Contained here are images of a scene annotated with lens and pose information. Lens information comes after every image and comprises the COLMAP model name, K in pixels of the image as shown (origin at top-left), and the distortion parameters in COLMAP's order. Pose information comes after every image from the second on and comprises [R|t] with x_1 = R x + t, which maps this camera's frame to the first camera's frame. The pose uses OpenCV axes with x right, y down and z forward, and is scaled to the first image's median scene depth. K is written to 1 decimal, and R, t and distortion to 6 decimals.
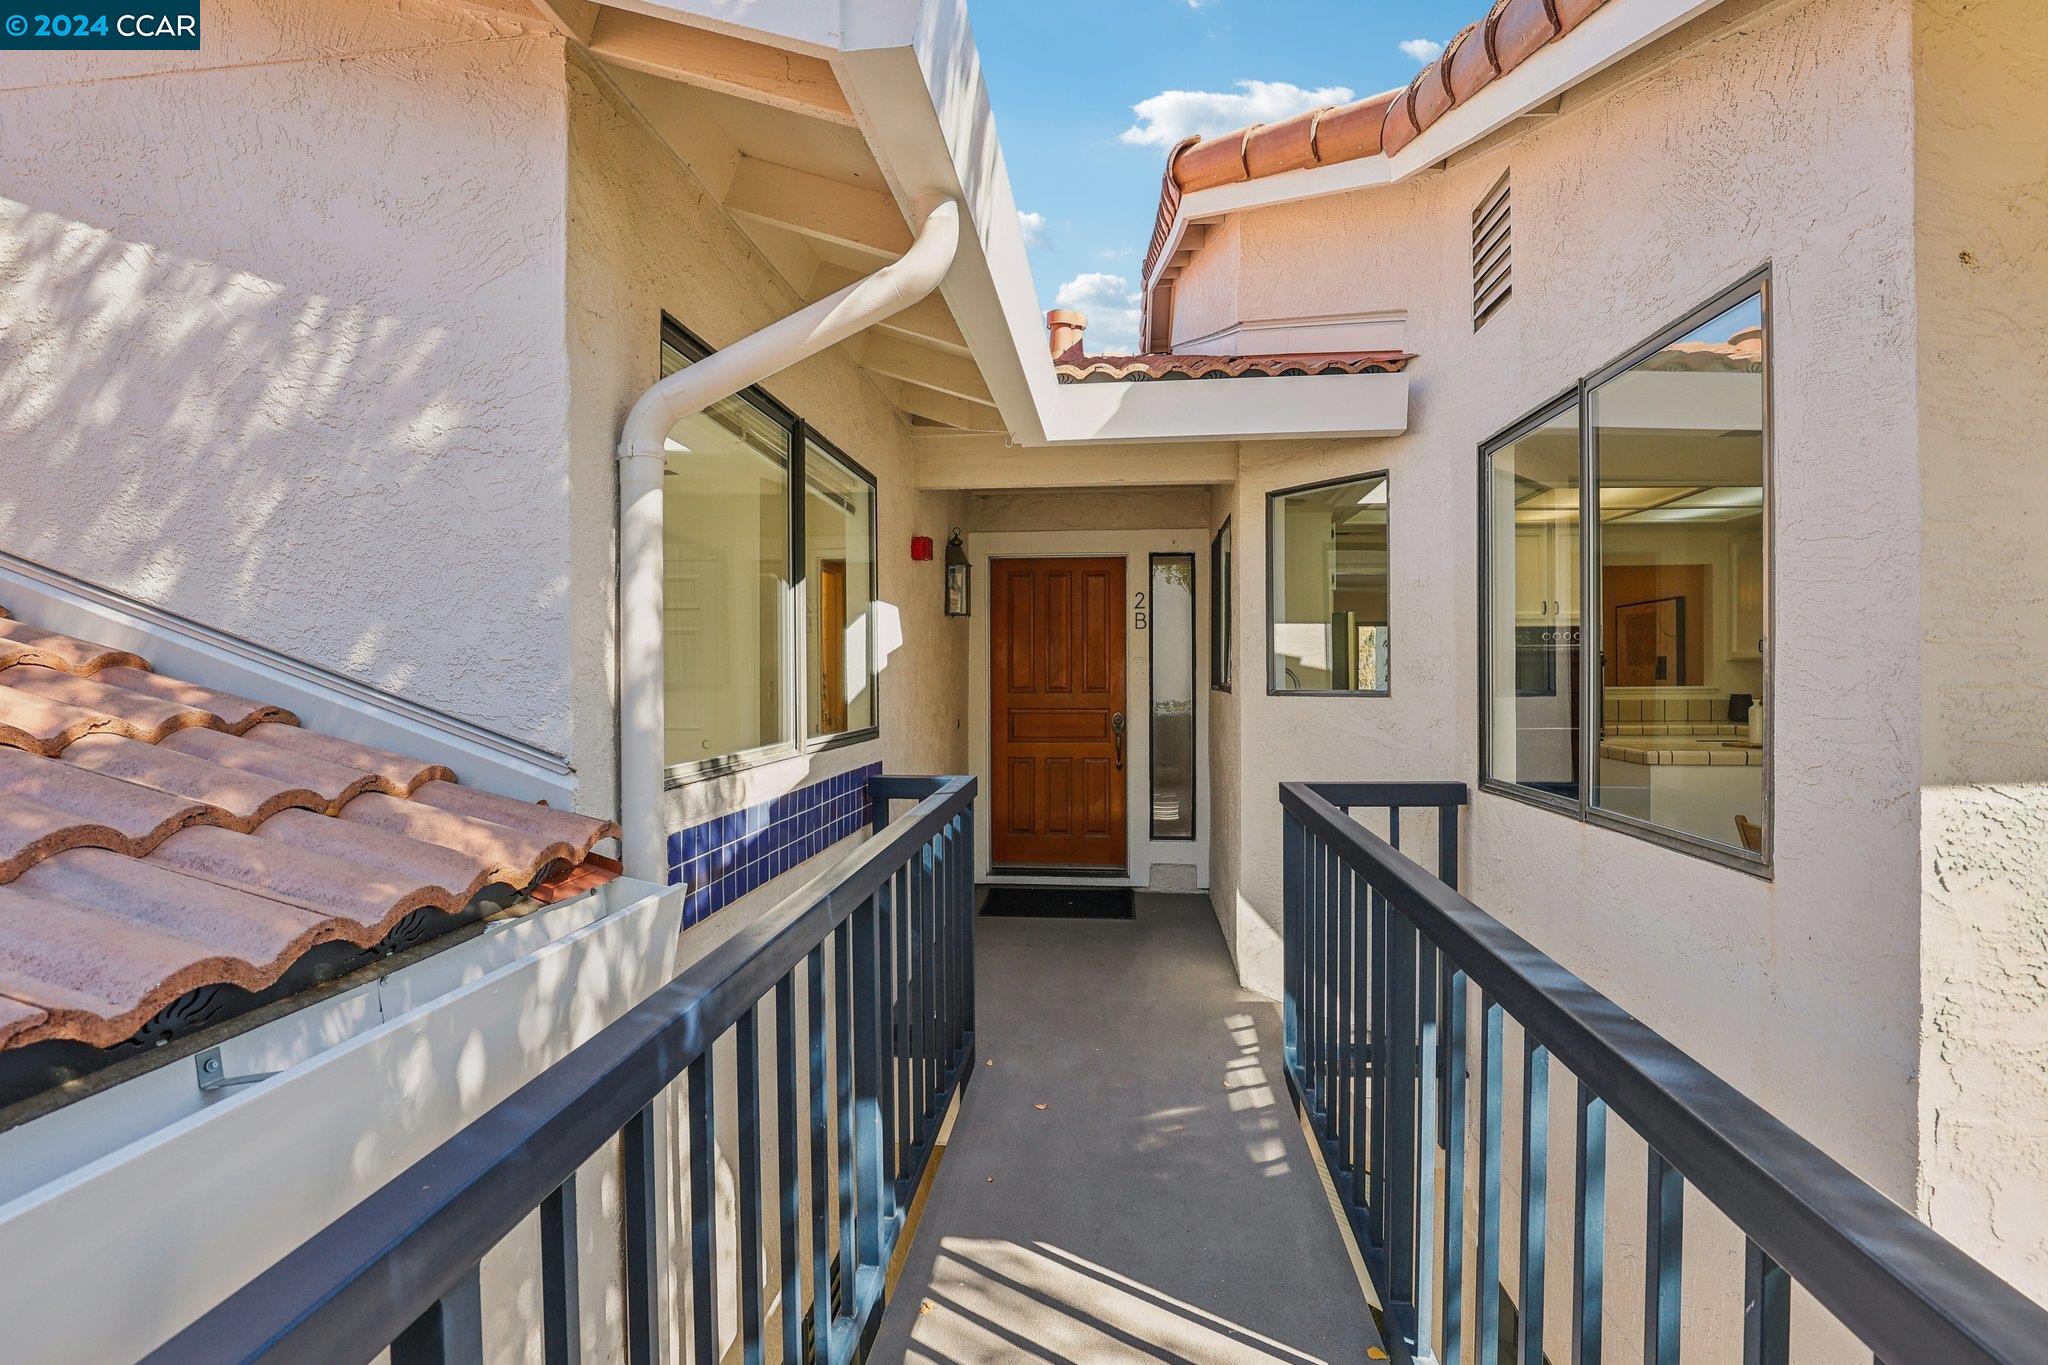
lens RADIAL K [[966.4, 0, 1026.2], [0, 966.4, 673.4], [0, 0, 1]] dist [-0.036344, 0.000121]
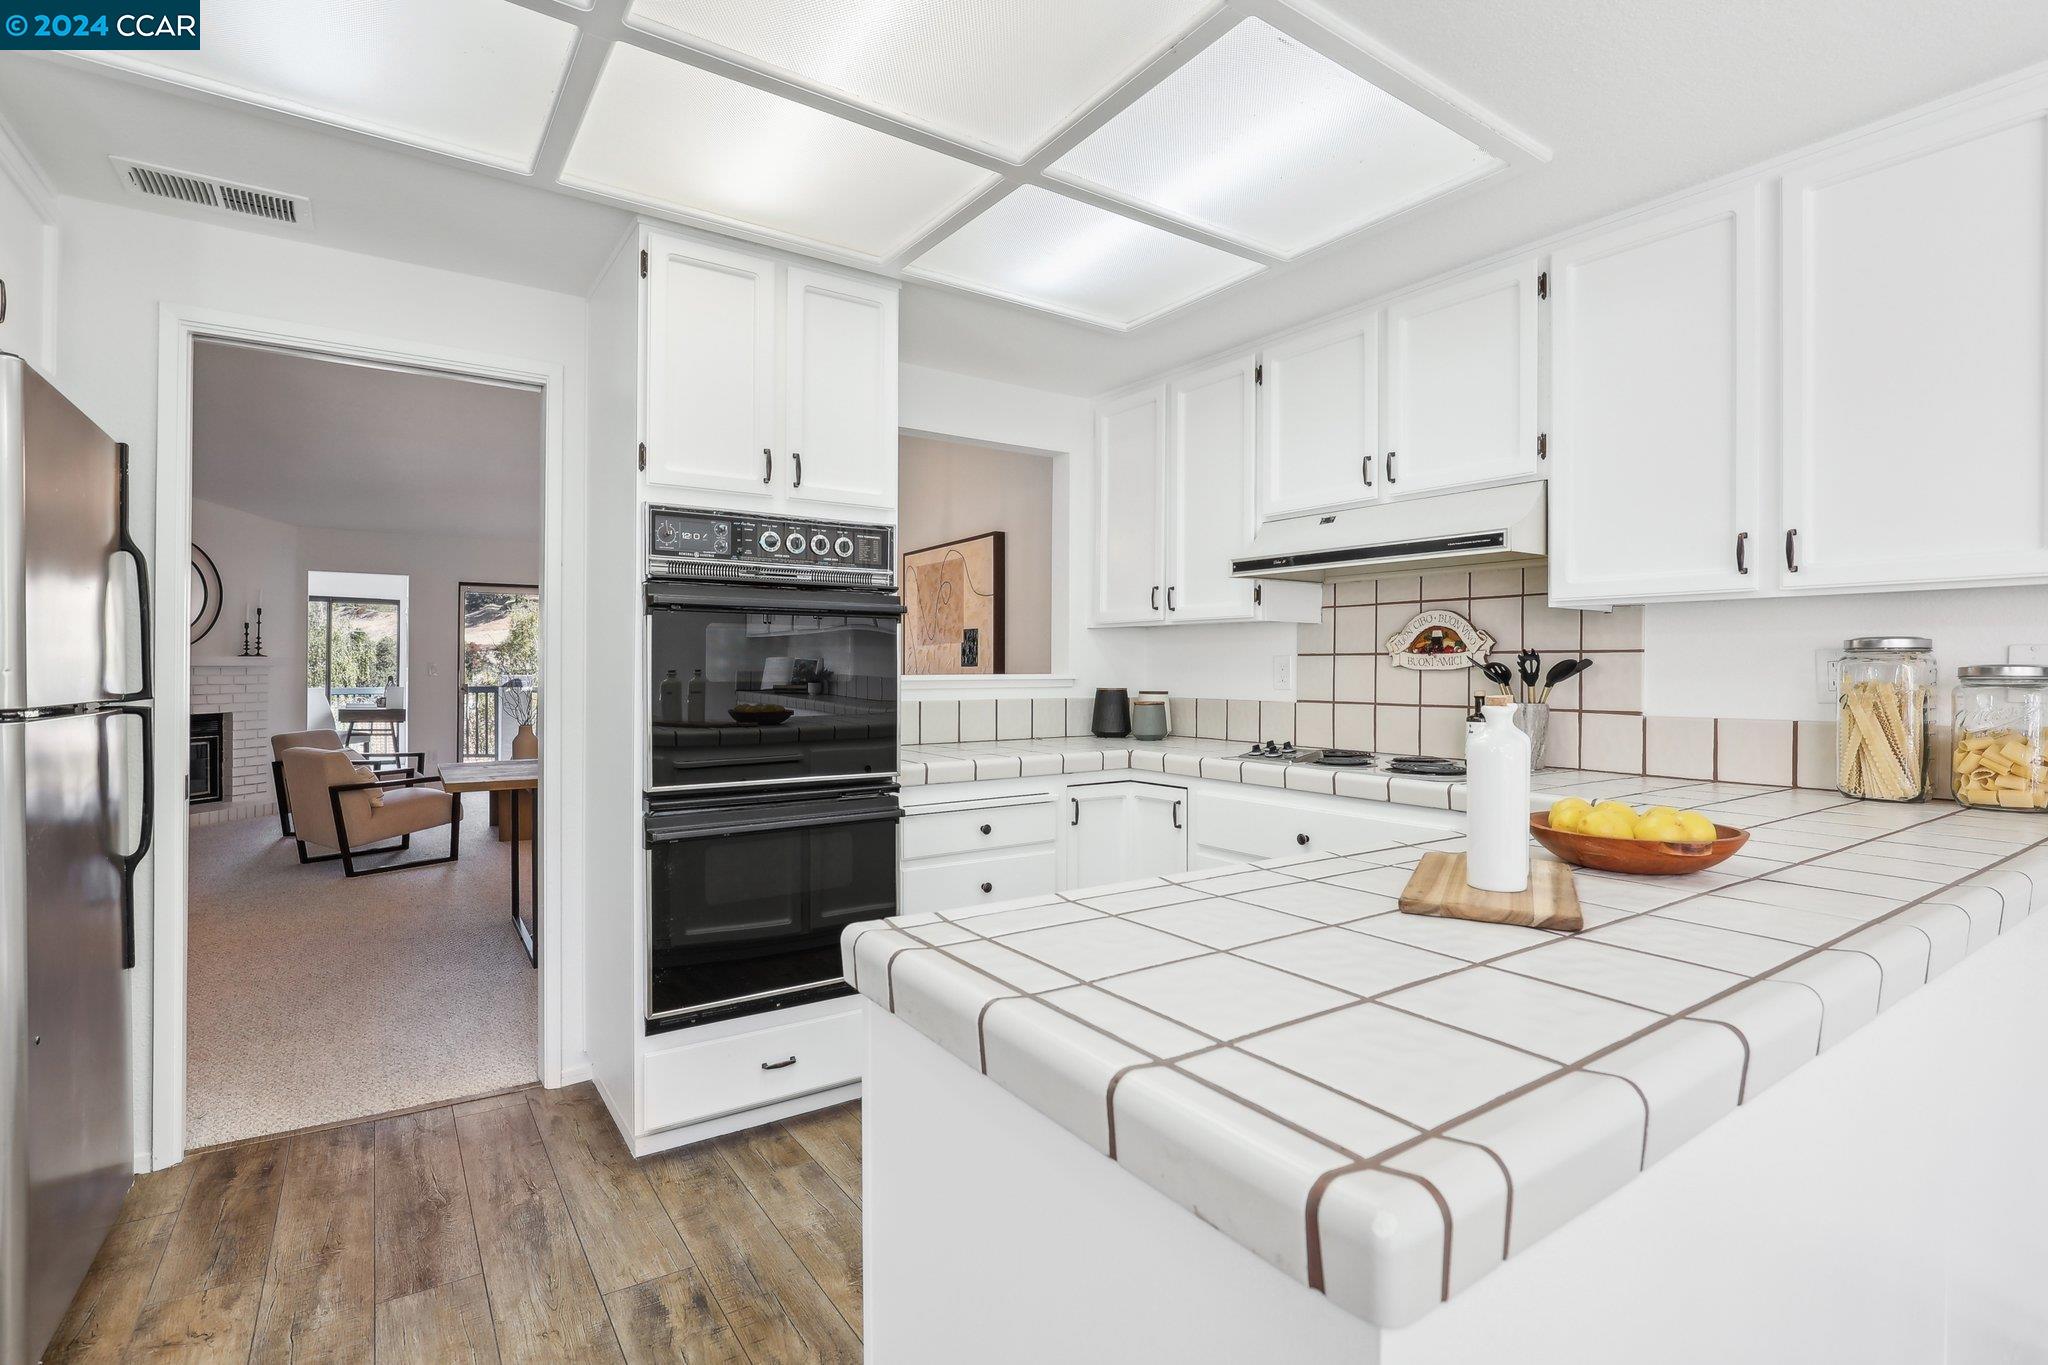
lens RADIAL K [[966.4, 0, 1026.2], [0, 966.4, 673.4], [0, 0, 1]] dist [-0.036344, 0.000121]
pose [[0.765028, 0.006857, 0.643961, 0.295364], [-0.006466, 0.999975, -0.002967, 0.012741], [-0.643965, -0.001894, 0.765053, 0.503417]]
